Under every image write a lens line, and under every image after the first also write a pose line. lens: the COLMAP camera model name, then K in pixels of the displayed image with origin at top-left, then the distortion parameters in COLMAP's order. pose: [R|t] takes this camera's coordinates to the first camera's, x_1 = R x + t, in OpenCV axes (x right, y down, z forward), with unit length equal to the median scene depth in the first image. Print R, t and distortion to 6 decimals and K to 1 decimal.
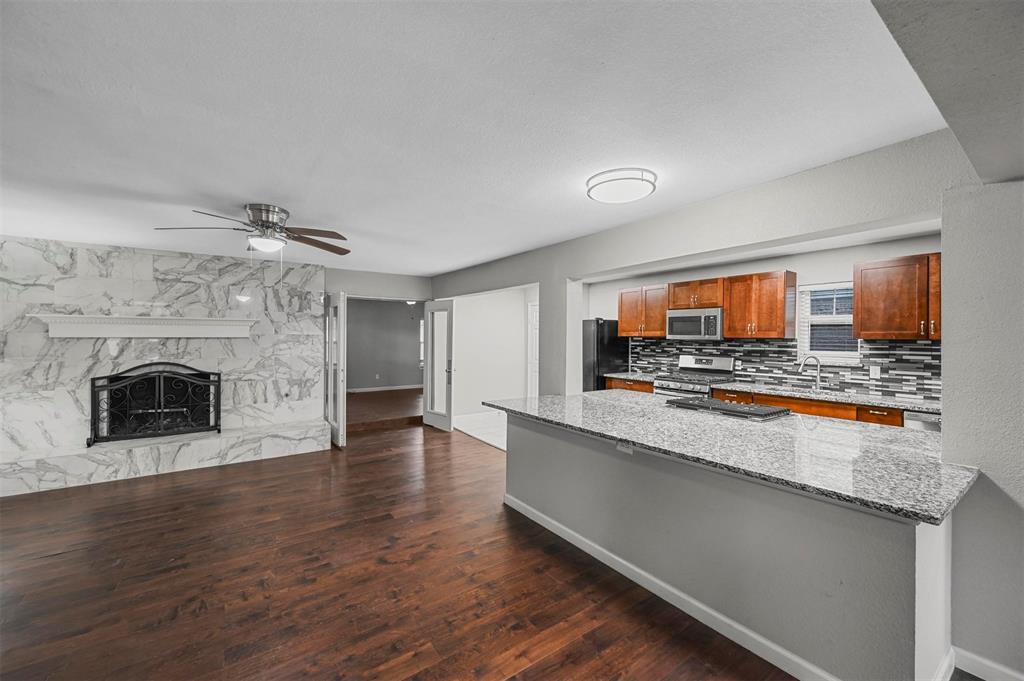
lens RADIAL K [[404.2, 0, 516.8], [0, 404.2, 340.1], [0, 0, 1]] dist [-0.002106, 0.000636]
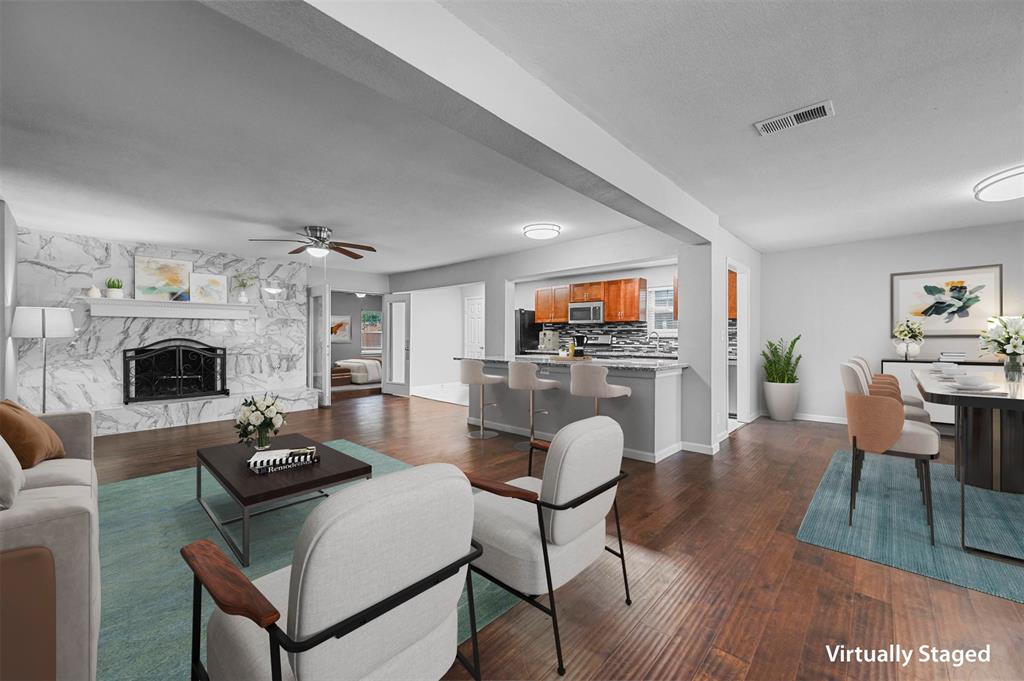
lens RADIAL K [[404.2, 0, 518.7], [0, 404.2, 339.7], [0, 0, 1]] dist [-0.002106, 0.000636]
pose [[0.975715, -0.005594, 0.218971, -0.134258], [0.005410, 0.999984, 0.001438, 0.061096], [-0.218975, -0.000218, 0.975730, -0.413768]]
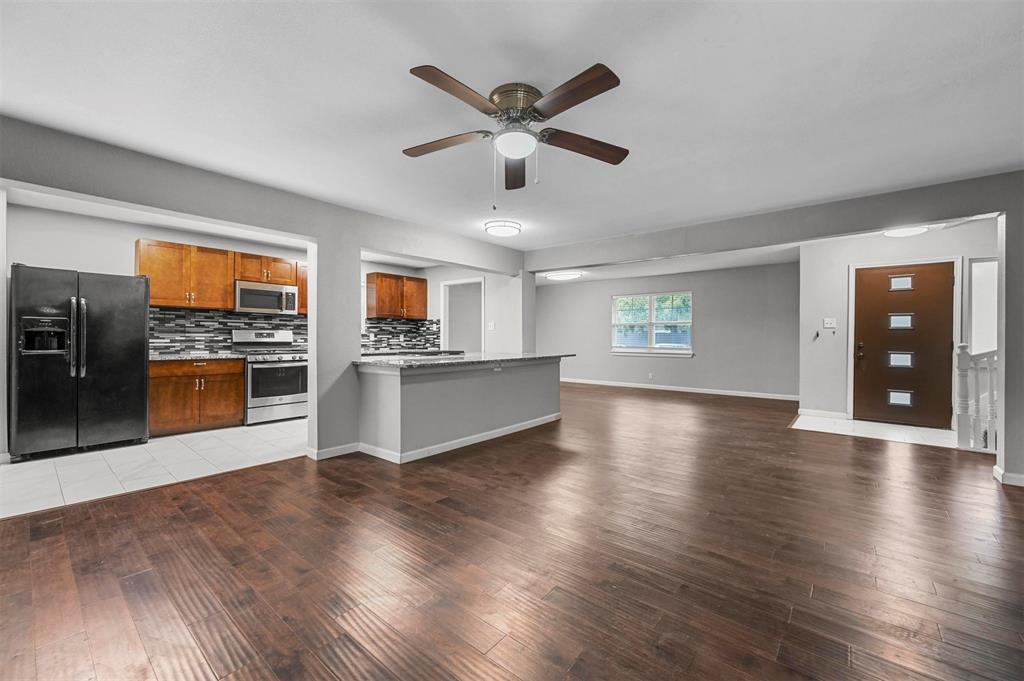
lens RADIAL K [[404.2, 0, 517.2], [0, 404.2, 336.9], [0, 0, 1]] dist [-0.002106, 0.000636]
pose [[-0.259638, -0.007765, 0.965675, -0.807682], [0.000538, 0.999966, 0.008185, 0.056279], [-0.965706, 0.002645, -0.259625, 0.731421]]
